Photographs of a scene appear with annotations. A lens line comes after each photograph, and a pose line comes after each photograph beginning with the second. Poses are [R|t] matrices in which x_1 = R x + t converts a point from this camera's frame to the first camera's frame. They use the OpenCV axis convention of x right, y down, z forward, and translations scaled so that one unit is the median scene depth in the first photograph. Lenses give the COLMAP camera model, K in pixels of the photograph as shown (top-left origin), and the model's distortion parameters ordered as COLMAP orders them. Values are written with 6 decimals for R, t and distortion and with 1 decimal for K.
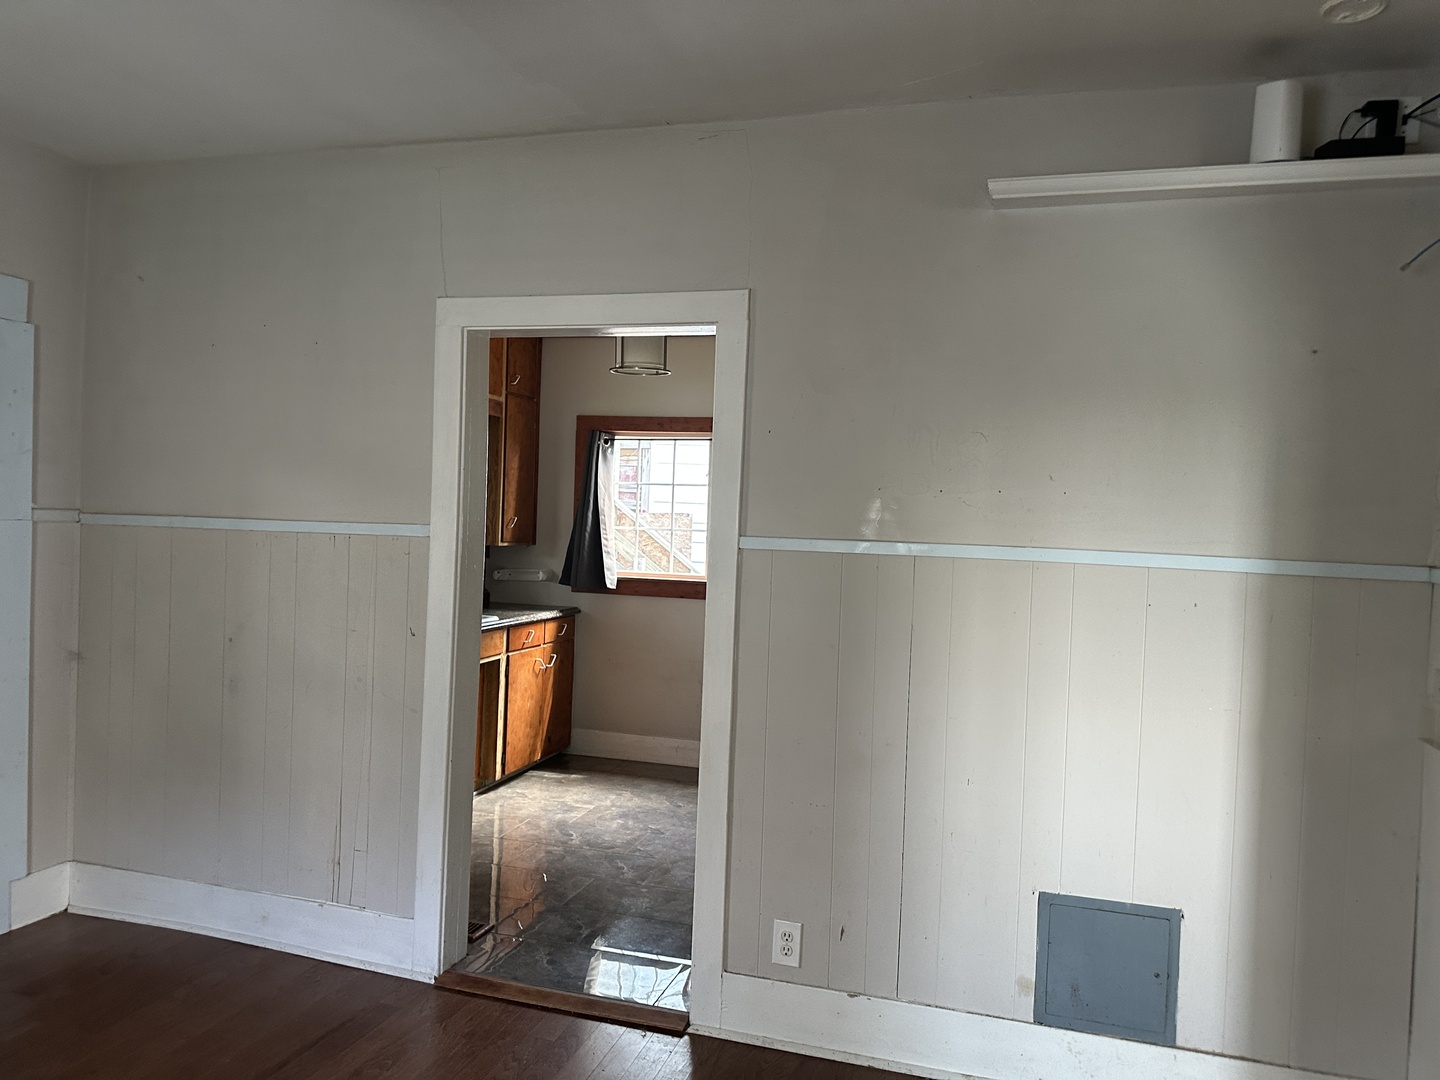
lens RADIAL K [[1043.1, 0, 719.6], [0, 1043.1, 537.8], [0, 0, 1]] dist [0.054274, -0.049728]
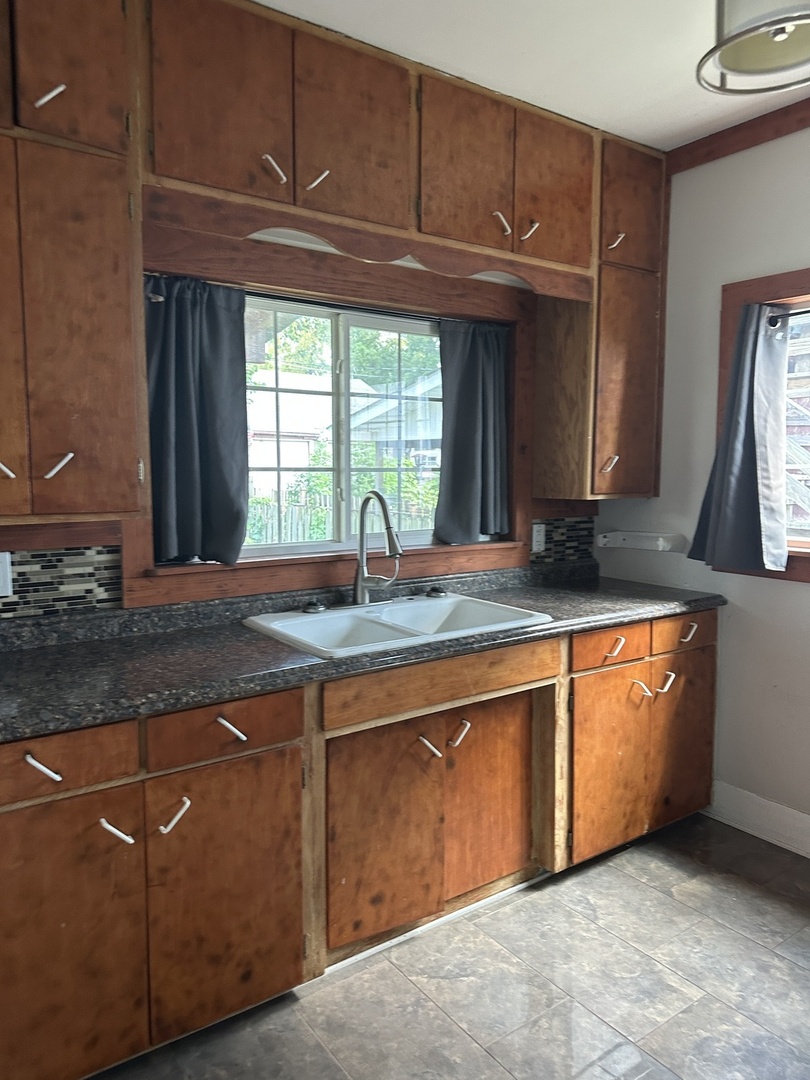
lens RADIAL K [[782.3, 0, 404.1], [0, 782.3, 532.4], [0, 0, 1]] dist [0.054274, -0.049728]
pose [[0.795730, 0.018042, -0.605383, -0.001473], [0.016903, 0.998505, 0.051976, 0.000663], [0.605416, -0.051591, 0.794235, 0.535097]]
